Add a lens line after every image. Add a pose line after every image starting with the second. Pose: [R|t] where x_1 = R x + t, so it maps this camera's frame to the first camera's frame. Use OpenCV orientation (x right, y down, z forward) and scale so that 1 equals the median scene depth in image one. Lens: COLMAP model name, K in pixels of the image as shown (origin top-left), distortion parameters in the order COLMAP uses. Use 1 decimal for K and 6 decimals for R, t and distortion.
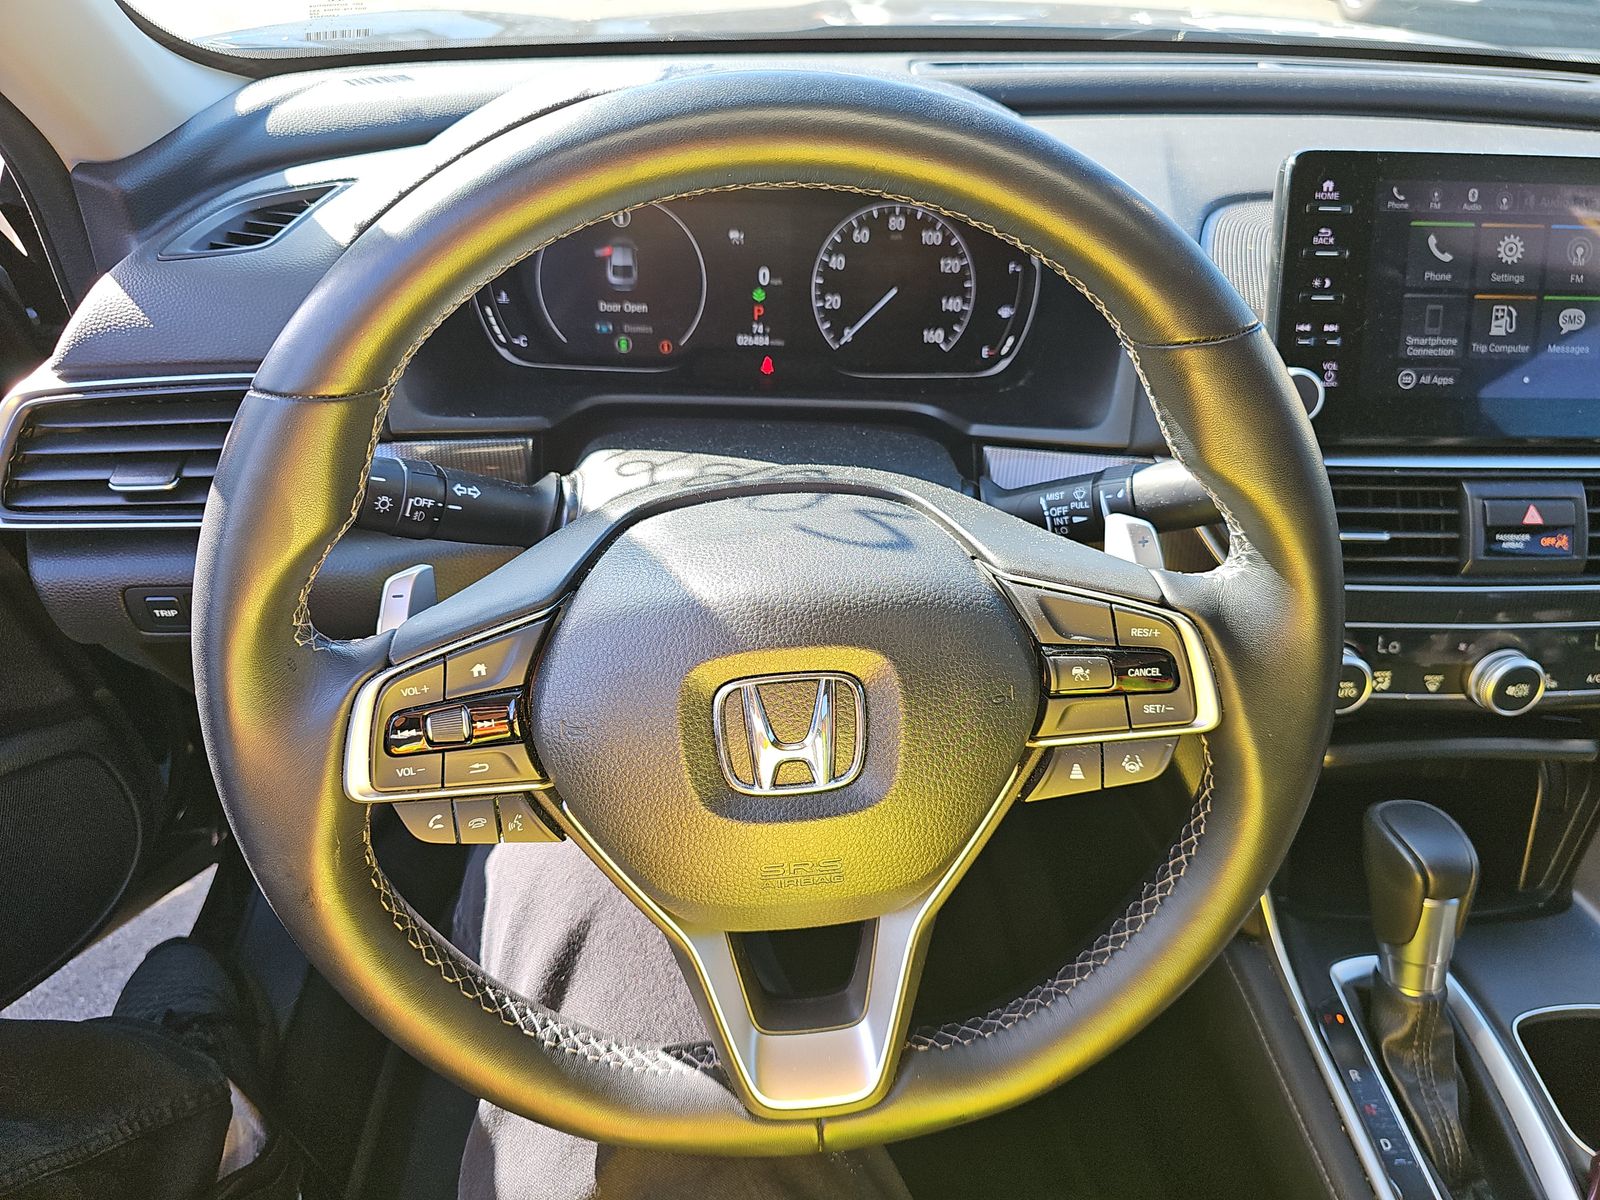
lens RADIAL K [[1065.4, 0, 786.1], [0, 1065.4, 612.0], [0, 0, 1]] dist [0.024951, -0.033867]
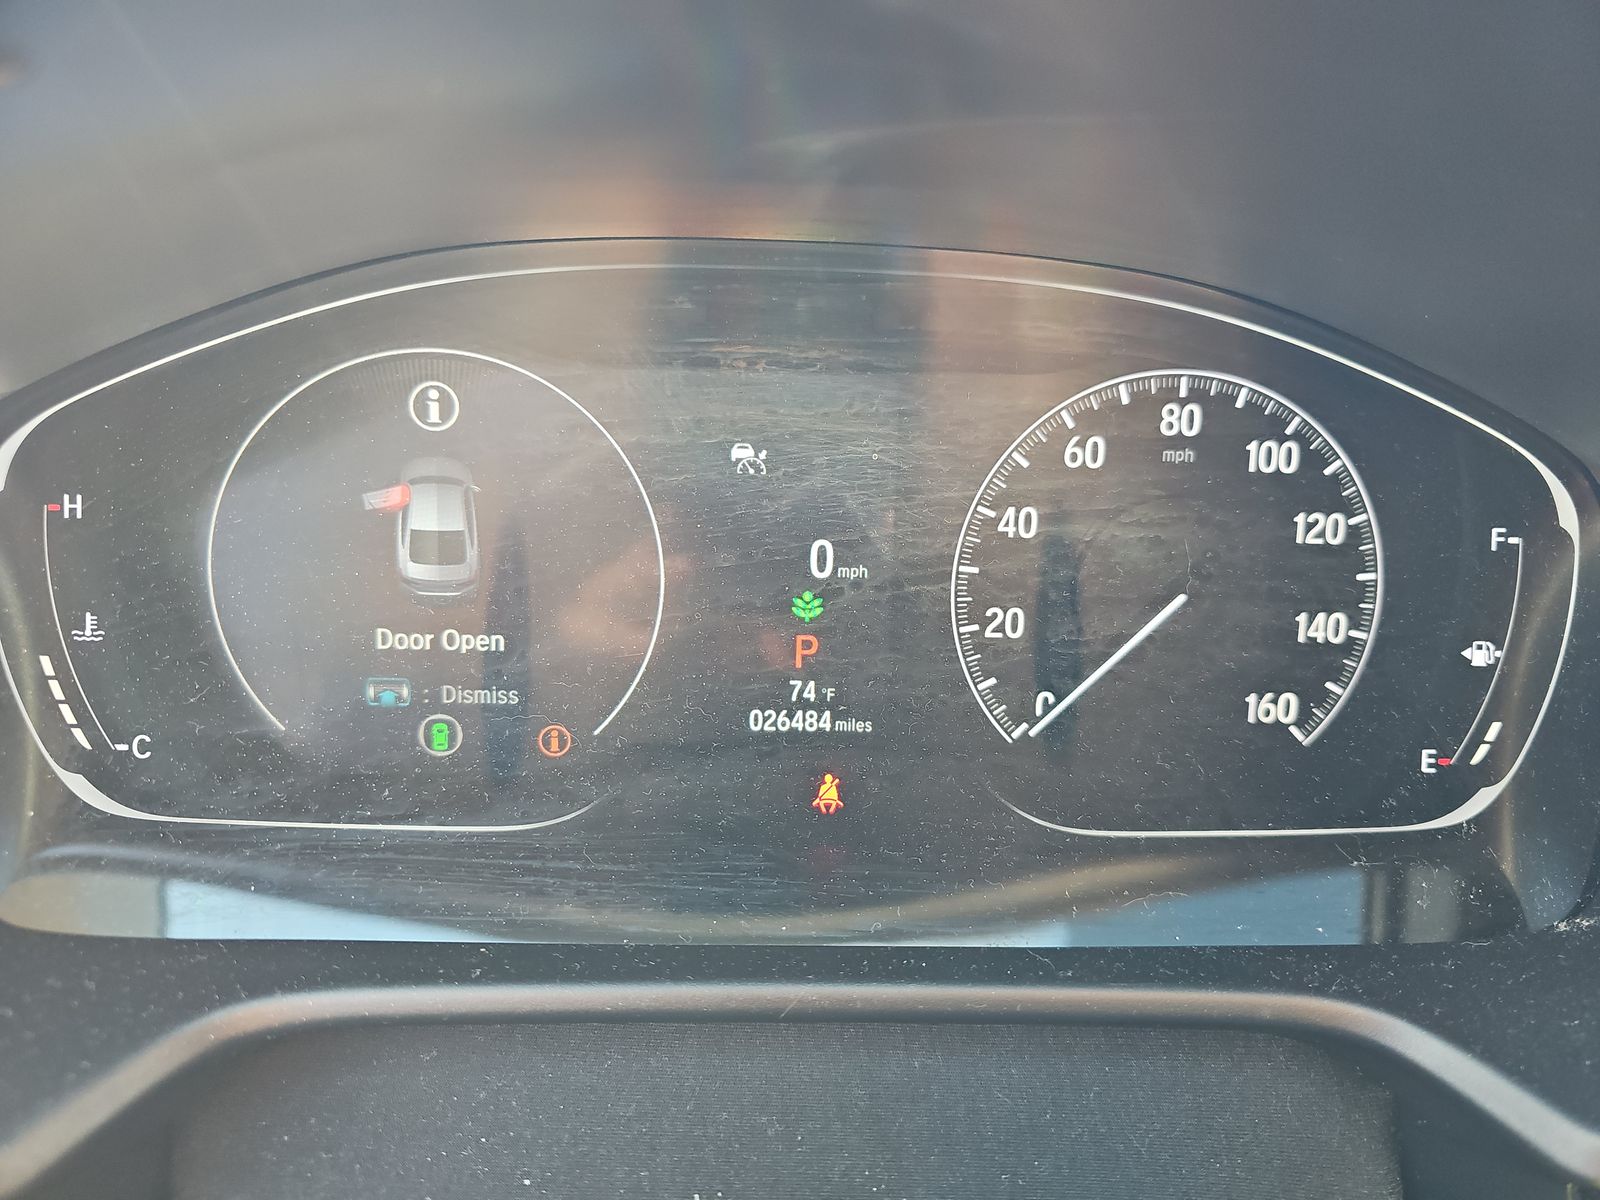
lens RADIAL K [[1065.4, 0, 795.9], [0, 1065.4, 611.5], [0, 0, 1]] dist [0.024951, -0.033867]
pose [[0.999580, 0.006657, -0.028213, -0.023246], [-0.009814, 0.993515, -0.113278, -0.313519], [0.027276, 0.113507, 0.993163, 0.781898]]
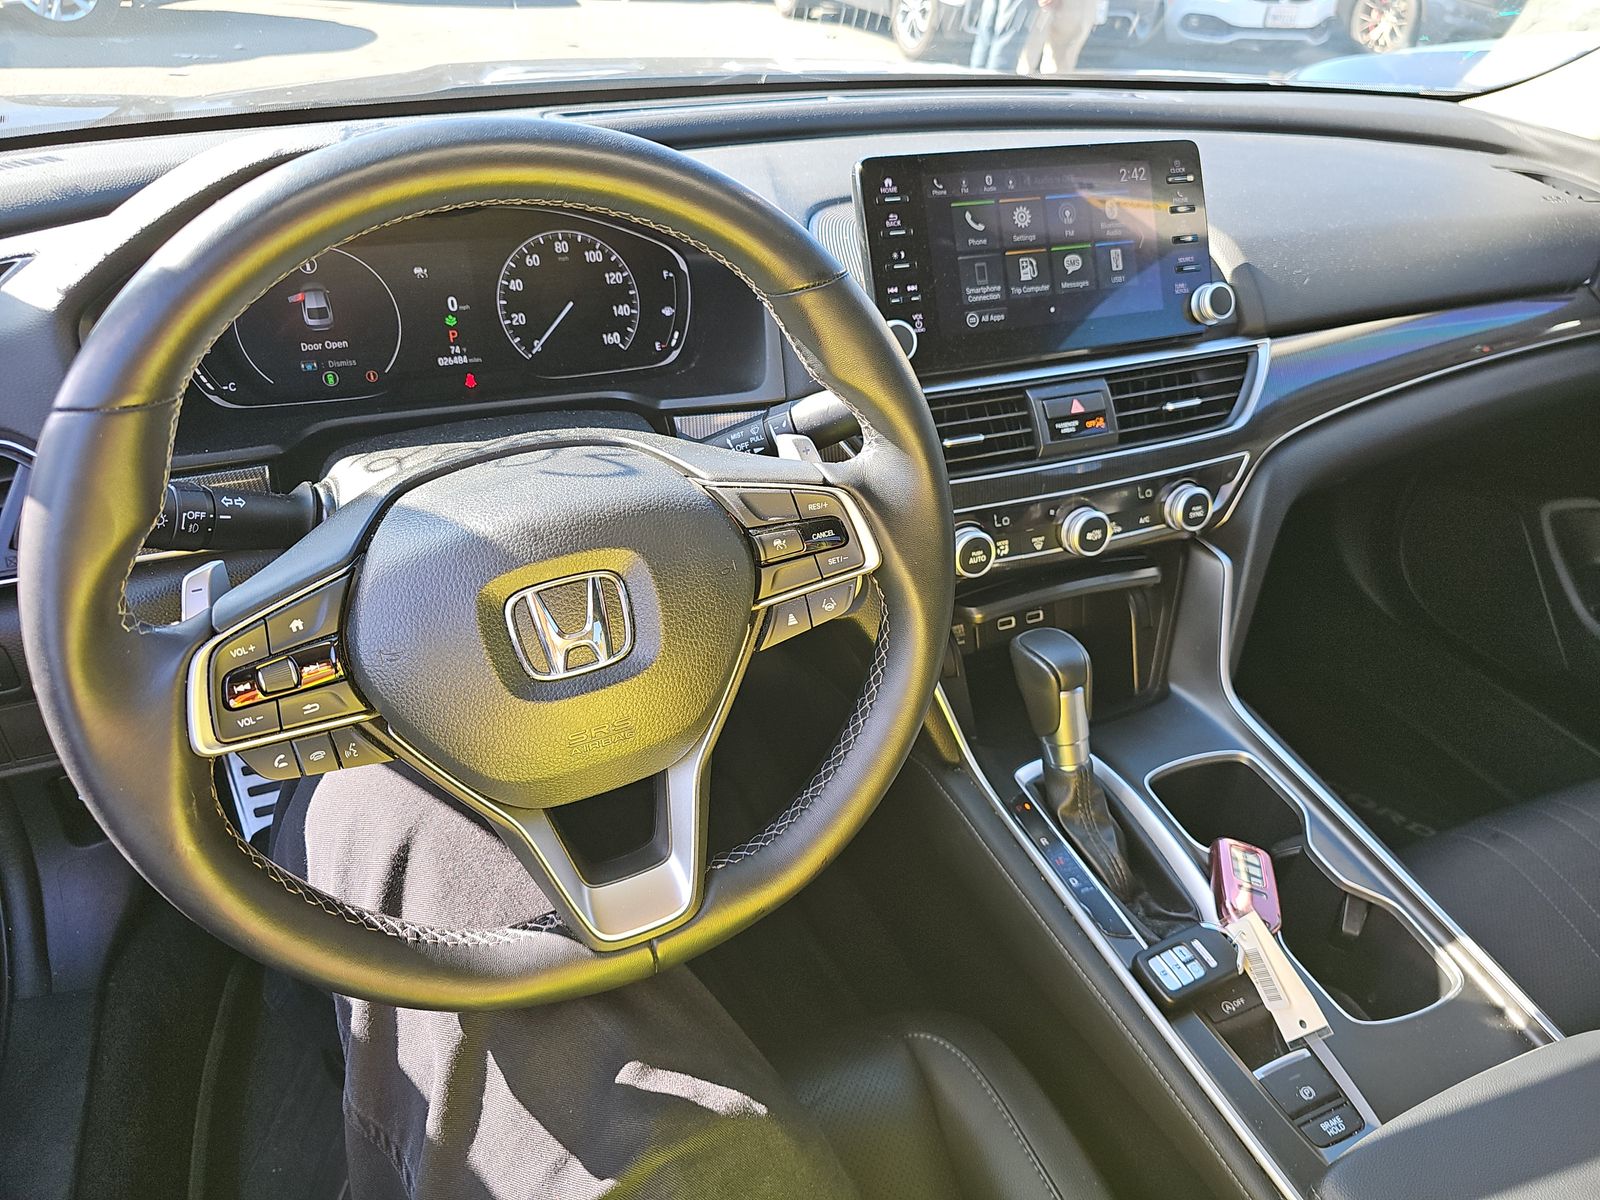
lens RADIAL K [[1065.4, 0, 792.7], [0, 1065.4, 592.7], [0, 0, 1]] dist [0.024951, -0.033867]
pose [[0.944095, -0.184411, 0.273270, -0.056887], [0.199203, 0.979582, -0.027157, 0.106905], [-0.262683, 0.080076, 0.961554, -0.191395]]
